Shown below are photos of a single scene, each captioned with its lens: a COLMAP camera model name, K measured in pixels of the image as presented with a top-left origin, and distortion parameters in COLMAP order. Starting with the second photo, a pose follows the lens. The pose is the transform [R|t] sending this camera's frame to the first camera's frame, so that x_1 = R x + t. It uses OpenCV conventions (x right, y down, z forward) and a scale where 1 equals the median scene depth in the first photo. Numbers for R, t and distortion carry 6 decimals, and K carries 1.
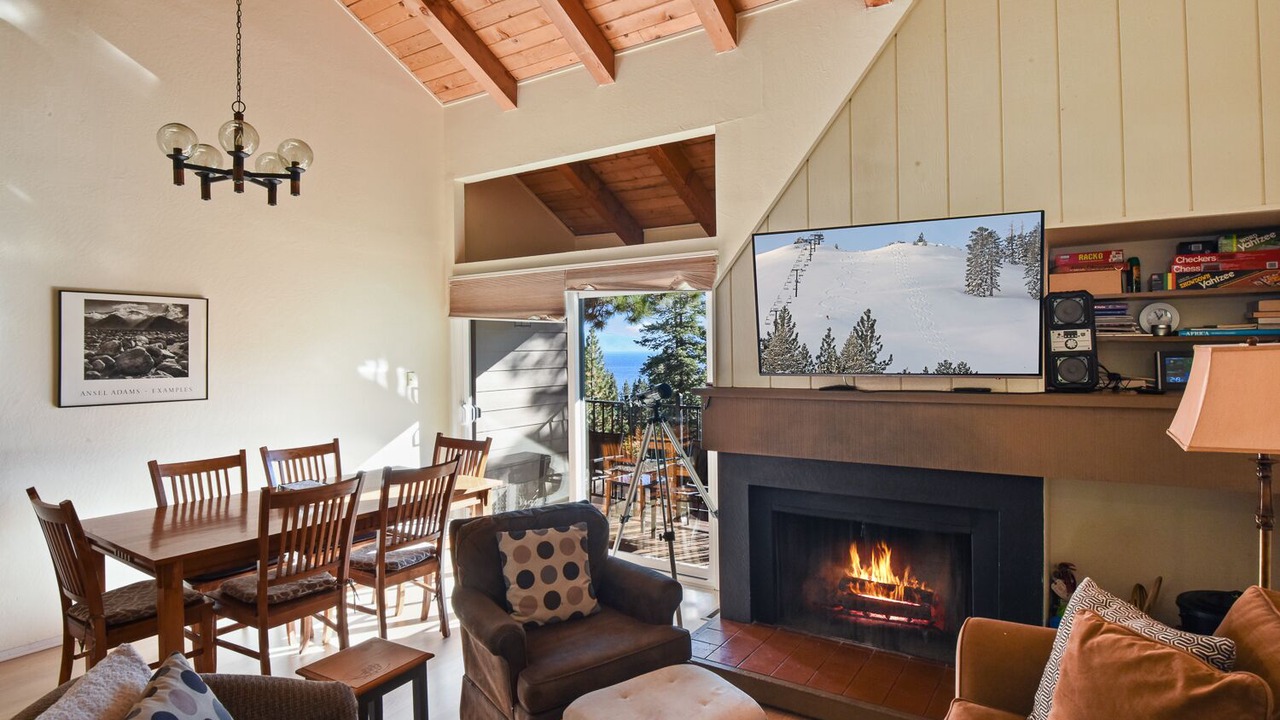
lens RADIAL K [[671.4, 0, 642.6], [0, 671.4, 352.8], [0, 0, 1]] dist [0.001615, -0.021937]
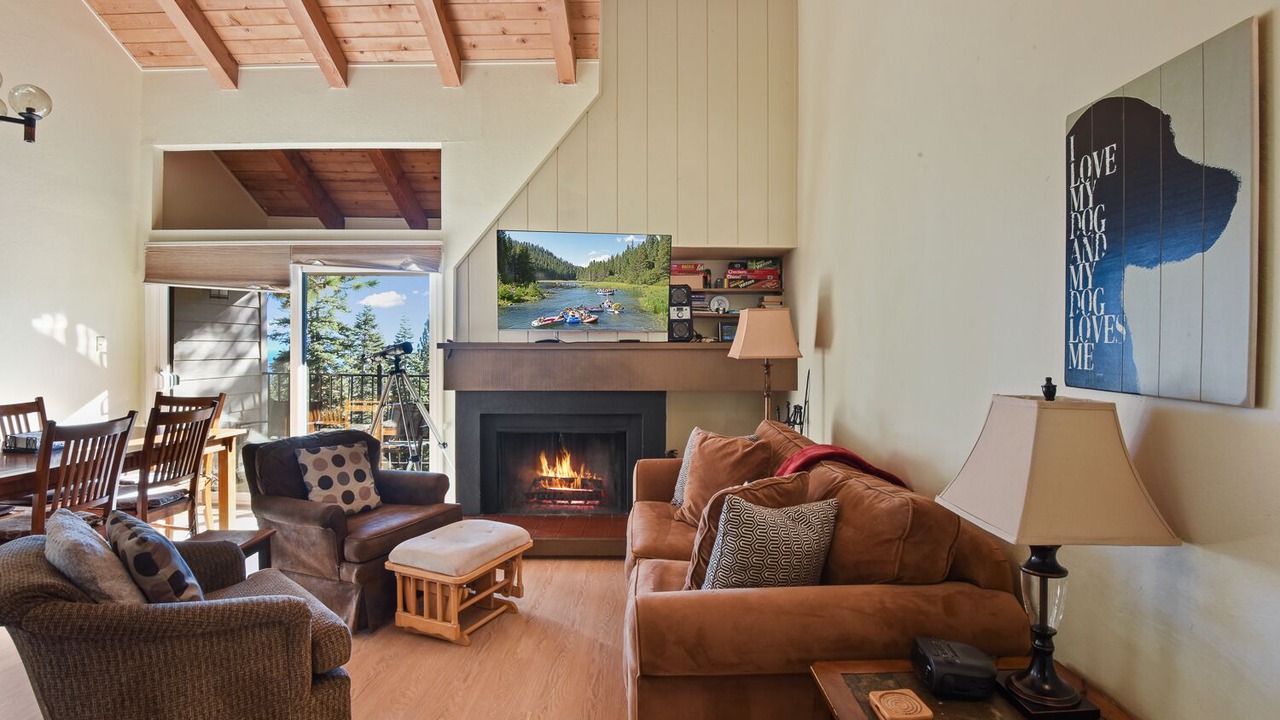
lens RADIAL K [[609.3, 0, 641.2], [0, 609.3, 353.5], [0, 0, 1]] dist [-0.001606, -0.028363]
pose [[0.847243, 0.010103, 0.531109, -0.203883], [-0.011155, 0.999937, -0.001226, 0.065325], [-0.531088, -0.004886, 0.847303, -0.203776]]
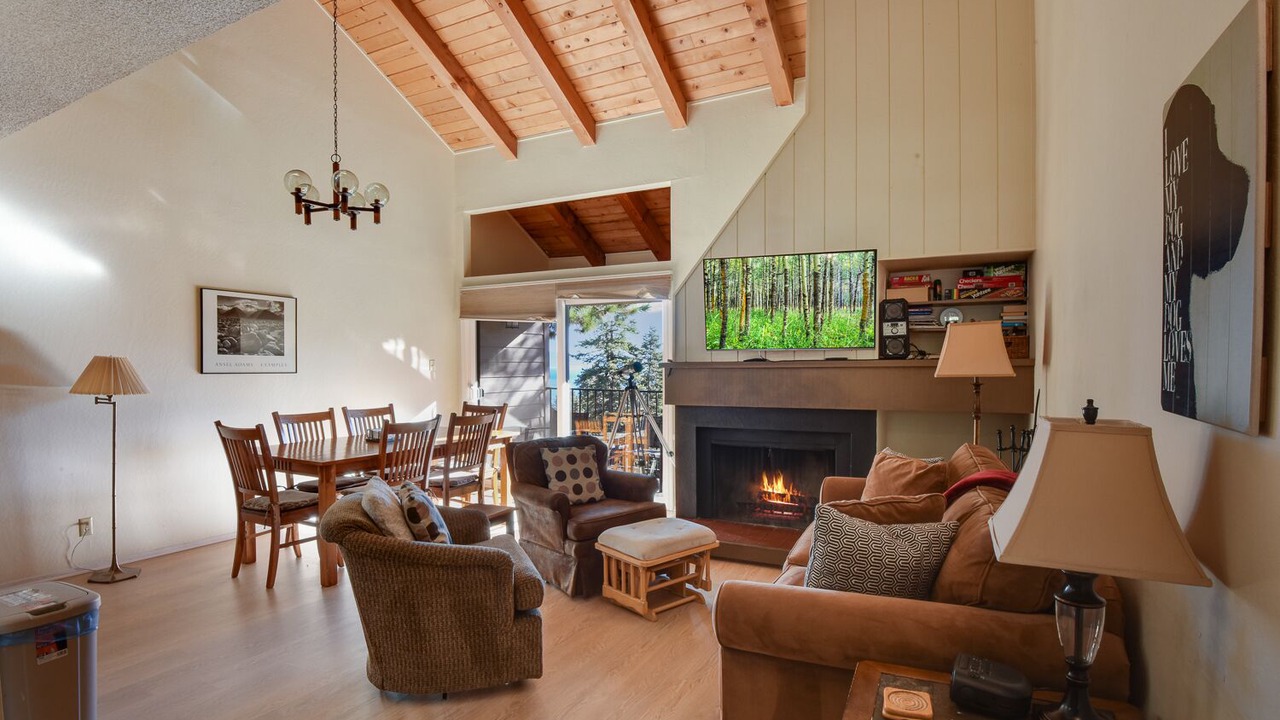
lens RADIAL K [[618.6, 0, 633.0], [0, 618.6, 383.2], [0, 0, 1]] dist [0.002156, -0.027869]
pose [[0.995152, 0.004671, 0.098236, -0.108727], [-0.006998, 0.999703, 0.023360, 0.061665], [-0.098098, -0.023935, 0.994889, -0.330358]]
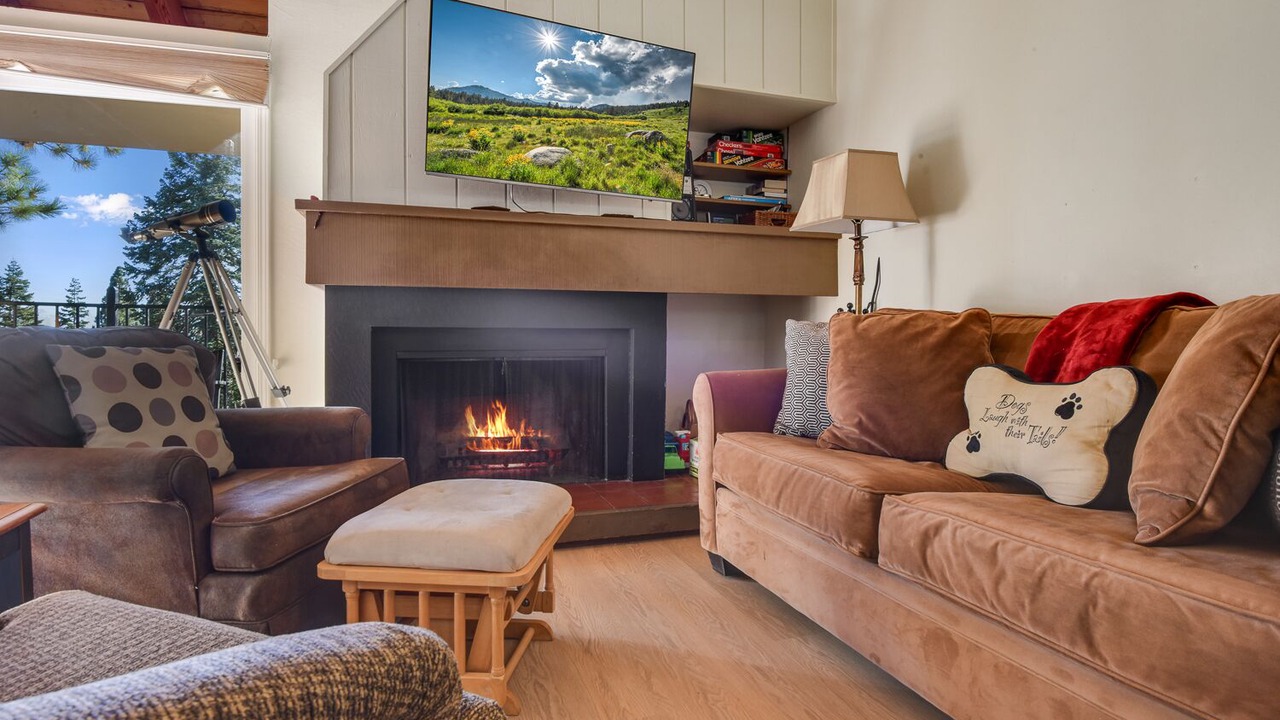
lens RADIAL K [[684.6, 0, 640.3], [0, 684.6, 352.9], [0, 0, 1]] dist [0.003592, -0.020441]
pose [[0.628628, 0.000114, 0.777706, -0.256365], [-0.010606, 0.999908, 0.008426, 0.197996], [-0.777634, -0.013546, 0.628571, 0.206530]]
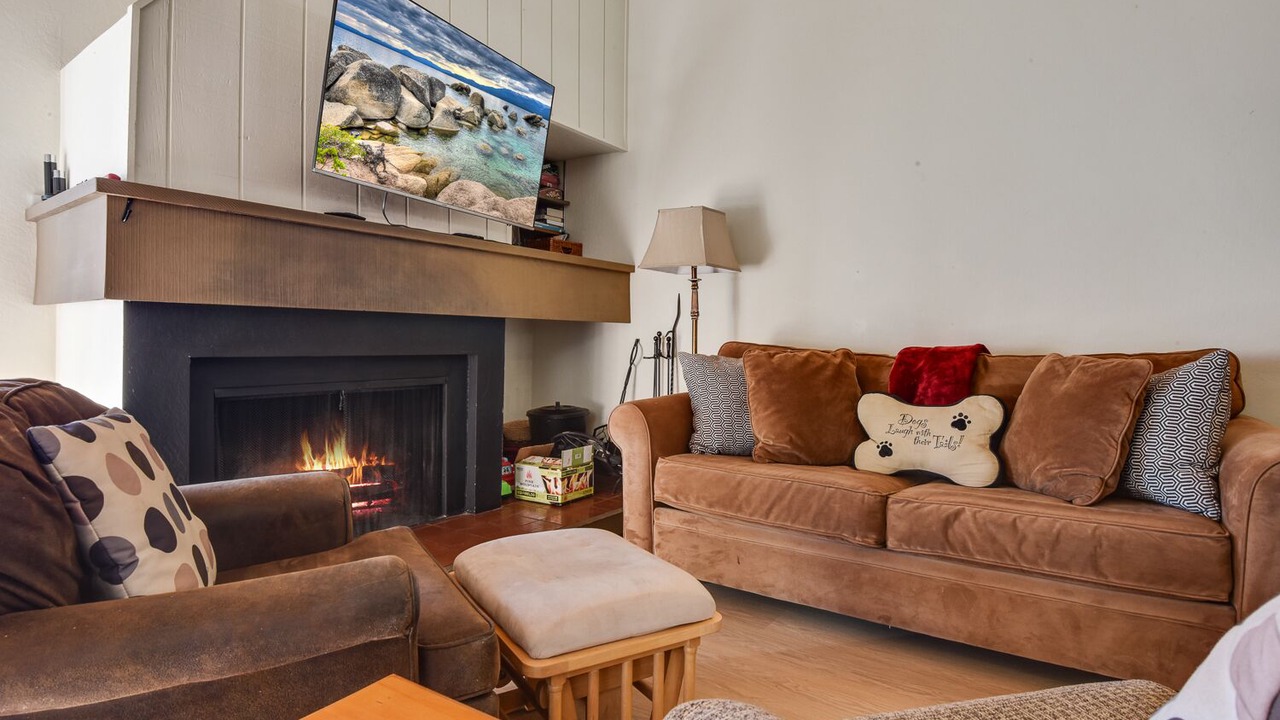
lens RADIAL K [[671.4, 0, 642.6], [0, 671.4, 352.8], [0, 0, 1]] dist [0.001615, -0.021937]
pose [[0.039639, -0.000600, 0.999214, -0.391529], [-0.008824, 0.999961, 0.000951, 0.171147], [-0.999175, -0.008855, 0.039632, 0.517160]]
